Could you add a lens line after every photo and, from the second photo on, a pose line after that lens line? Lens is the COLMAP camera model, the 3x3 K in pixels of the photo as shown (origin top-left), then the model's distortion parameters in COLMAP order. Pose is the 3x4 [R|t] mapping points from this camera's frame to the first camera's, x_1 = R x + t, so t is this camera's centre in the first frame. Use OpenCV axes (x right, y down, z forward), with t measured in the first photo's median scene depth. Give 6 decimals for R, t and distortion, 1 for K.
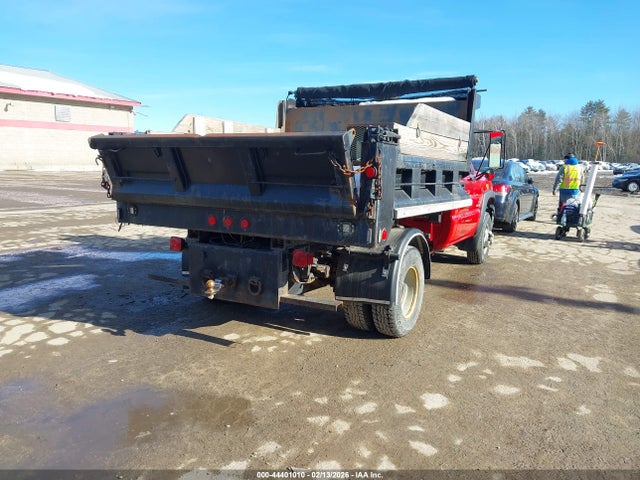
lens RADIAL K [[505.2, 0, 318.5], [0, 505.2, 252.2], [0, 0, 1]] dist [0.000384, -0.010380]
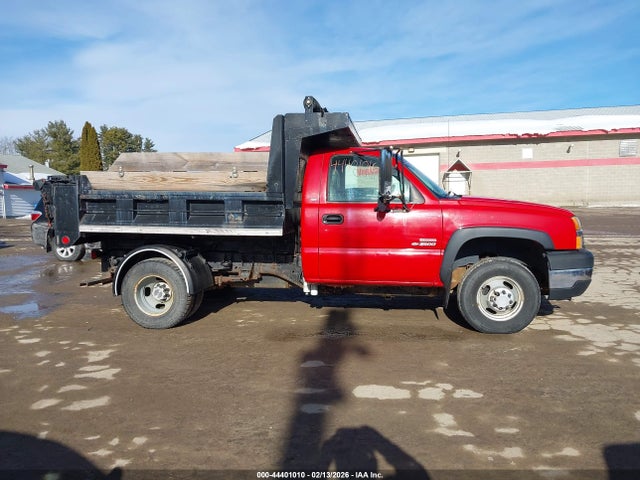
lens RADIAL K [[512.7, 0, 320.0], [0, 512.7, 240.0], [0, 0, 1]] dist [0.006813, -0.008754]
pose [[0.353665, 0.052178, -0.933916, 1.569613], [-0.143715, 0.989619, 0.000866, -0.122861], [0.924266, 0.133912, 0.357492, 0.926050]]
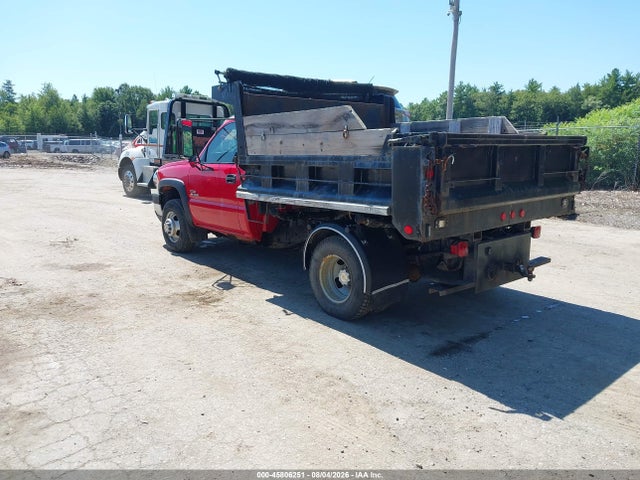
lens RADIAL K [[514.6, 0, 320.0], [0, 514.6, 240.0], [0, 0, 1]] dist [-0.000304, -0.003782]
pose [[0.330035, -0.187132, 0.925234, -1.287080], [0.165275, 0.976468, 0.138541, -0.216631], [-0.929388, 0.107195, 0.353197, 0.907161]]
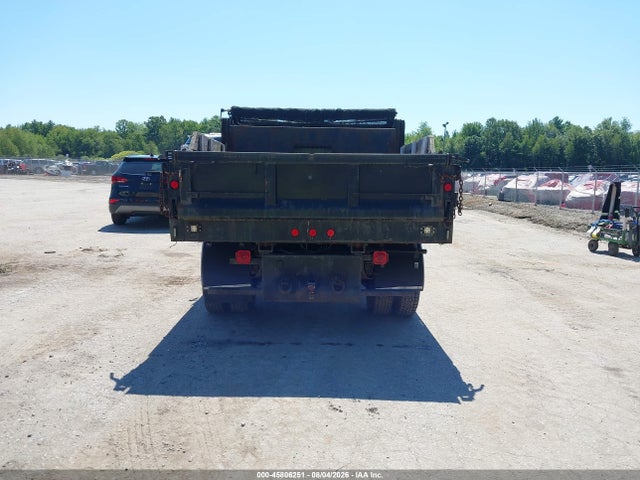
lens RADIAL K [[514.6, 0, 320.0], [0, 514.6, 240.0], [0, 0, 1]] dist [-0.000304, -0.003782]
pose [[0.860802, -0.070215, 0.504072, -0.686702], [0.089581, 0.995878, -0.014255, -0.022879], [-0.500993, 0.057426, 0.863544, -0.013145]]
